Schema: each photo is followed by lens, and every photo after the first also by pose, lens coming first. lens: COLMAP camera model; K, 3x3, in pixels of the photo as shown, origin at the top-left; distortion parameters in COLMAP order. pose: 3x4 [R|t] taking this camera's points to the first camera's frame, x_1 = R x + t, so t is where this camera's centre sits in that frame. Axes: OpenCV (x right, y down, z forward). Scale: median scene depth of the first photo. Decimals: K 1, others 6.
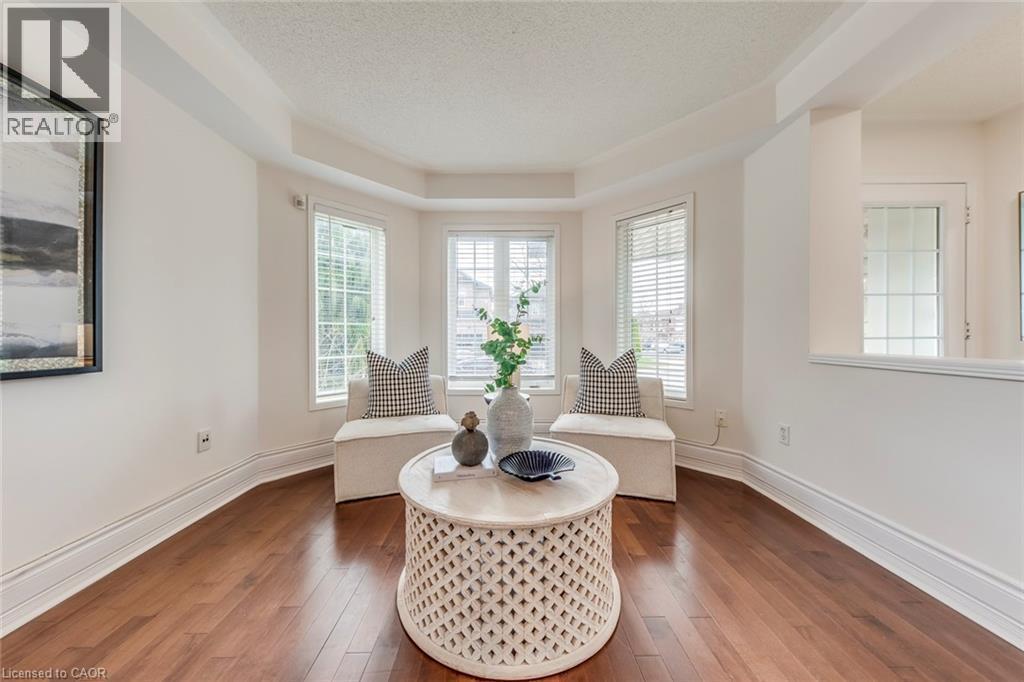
lens RADIAL K [[342.8, 0, 508.4], [0, 342.8, 335.4], [0, 0, 1]] dist [0.000241, 0.000015]
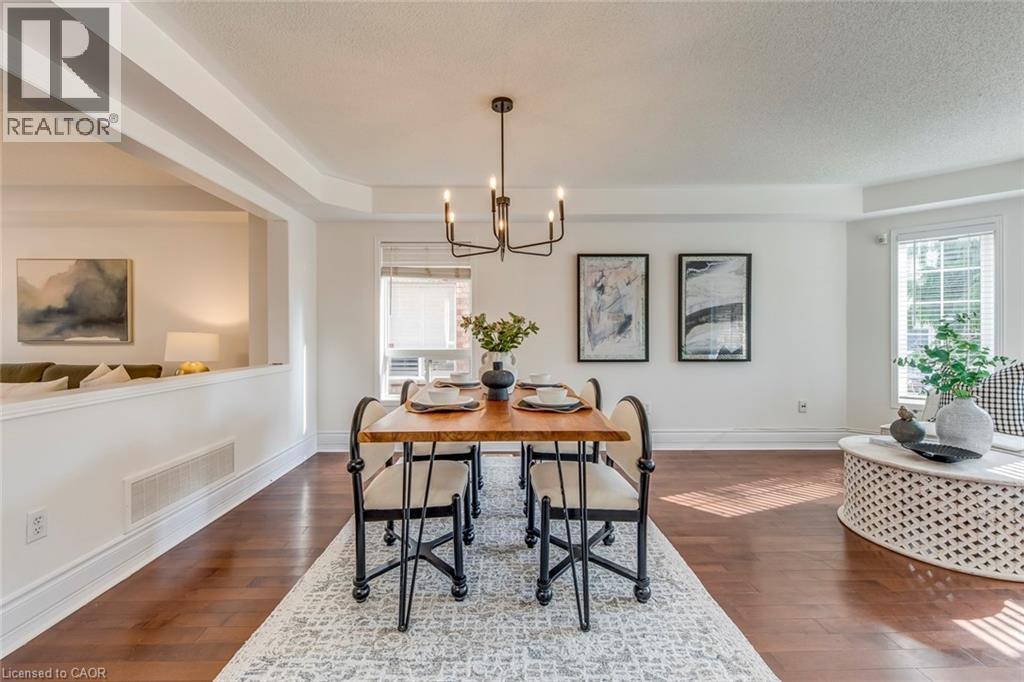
lens RADIAL K [[402.3, 0, 512.0], [0, 402.3, 341.0], [0, 0, 1]] dist [-0.000579, -0.000015]
pose [[0.018884, 0.022086, -0.999578, 1.127392], [0.008358, 0.999718, 0.022247, -0.082086], [0.999787, -0.008774, 0.018694, -0.511798]]
